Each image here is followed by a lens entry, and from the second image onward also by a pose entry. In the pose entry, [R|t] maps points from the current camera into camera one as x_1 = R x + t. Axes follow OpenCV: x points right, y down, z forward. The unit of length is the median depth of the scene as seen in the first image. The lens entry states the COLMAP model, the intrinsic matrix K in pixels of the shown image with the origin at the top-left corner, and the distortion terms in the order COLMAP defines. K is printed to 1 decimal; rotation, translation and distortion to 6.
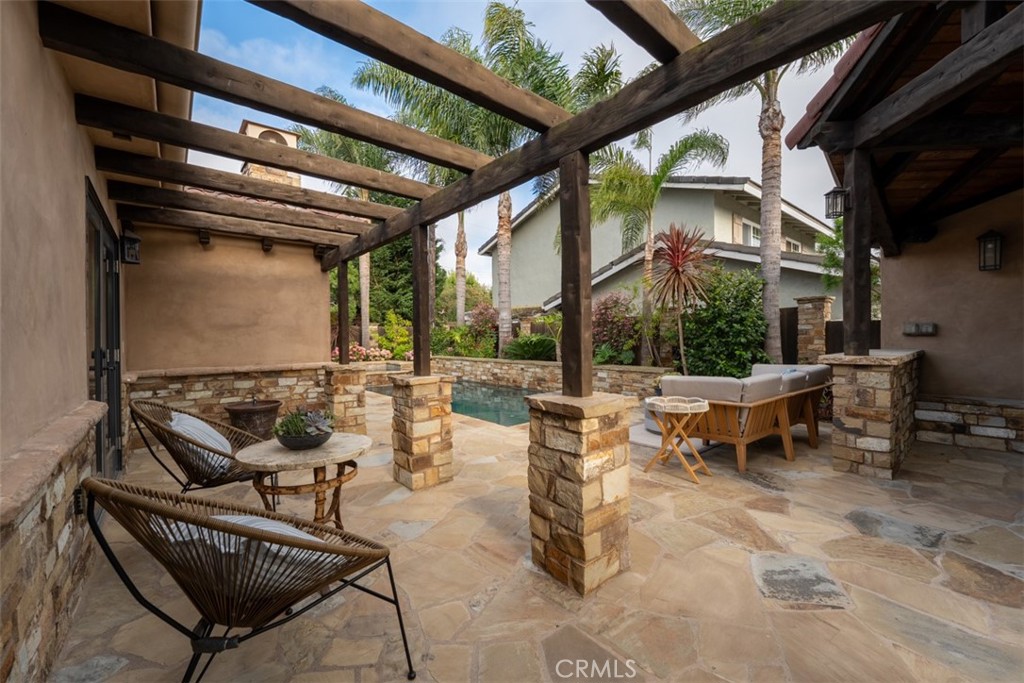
lens RADIAL K [[409.5, 0, 501.6], [0, 409.5, 342.7], [0, 0, 1]] dist [-0.002062, 0.000265]
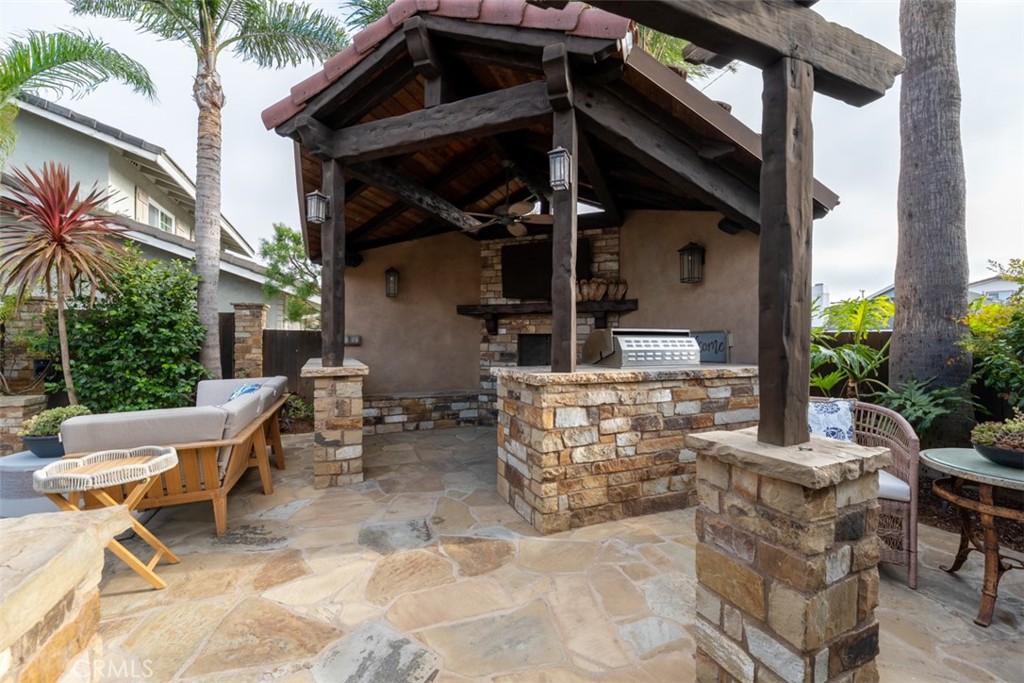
lens RADIAL K [[409.5, 0, 517.4], [0, 409.5, 342.7], [0, 0, 1]] dist [-0.002062, 0.000265]
pose [[0.264446, 0.008921, 0.964359, 0.018880], [0.006180, 0.999921, -0.010944, -0.010539], [-0.964381, 0.008854, 0.264370, 0.238452]]
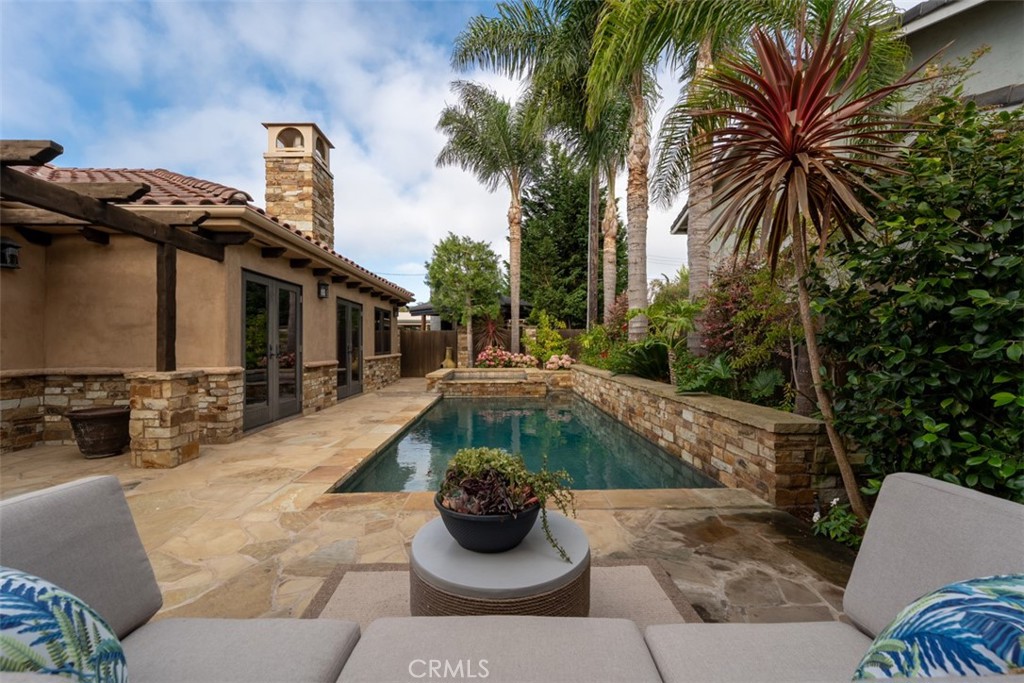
lens RADIAL K [[409.5, 0, 506.6], [0, 409.5, 343.0], [0, 0, 1]] dist [-0.002062, 0.000265]
pose [[0.789935, 0.007398, -0.613146, 0.704604], [-0.015128, 0.999858, -0.007425, -0.008016], [0.613004, 0.015141, 0.789935, 0.861409]]
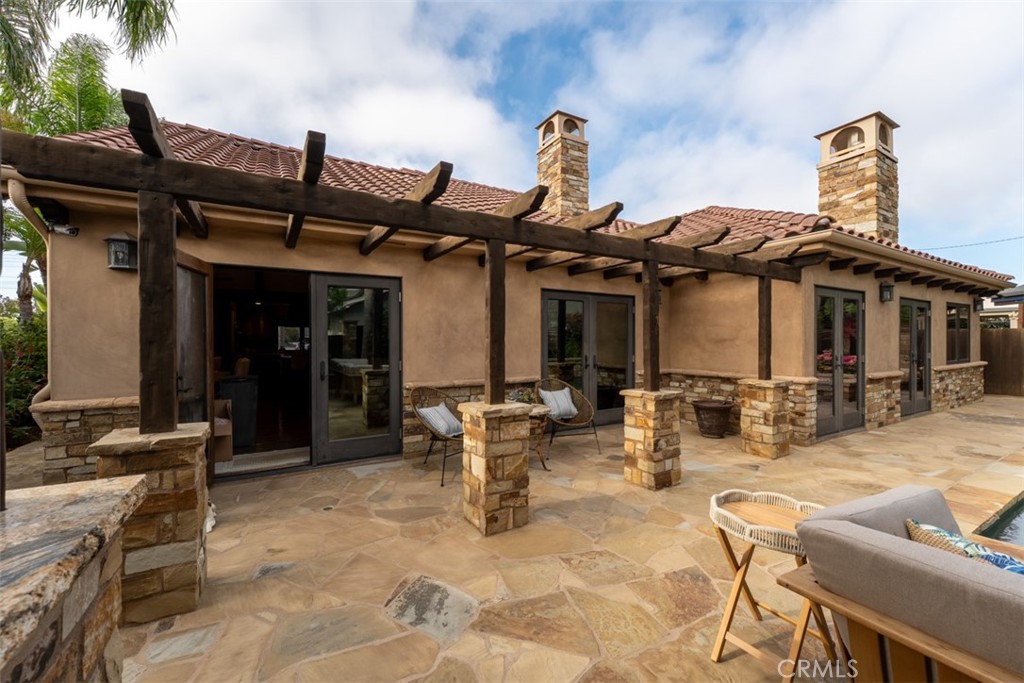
lens RADIAL K [[409.5, 0, 513.6], [0, 409.5, 341.8], [0, 0, 1]] dist [-0.002062, 0.000265]
pose [[-0.149850, 0.013536, -0.988616, 0.765059], [-0.009220, 0.999844, 0.015087, -0.054276], [0.988666, 0.011376, -0.149702, 0.604879]]
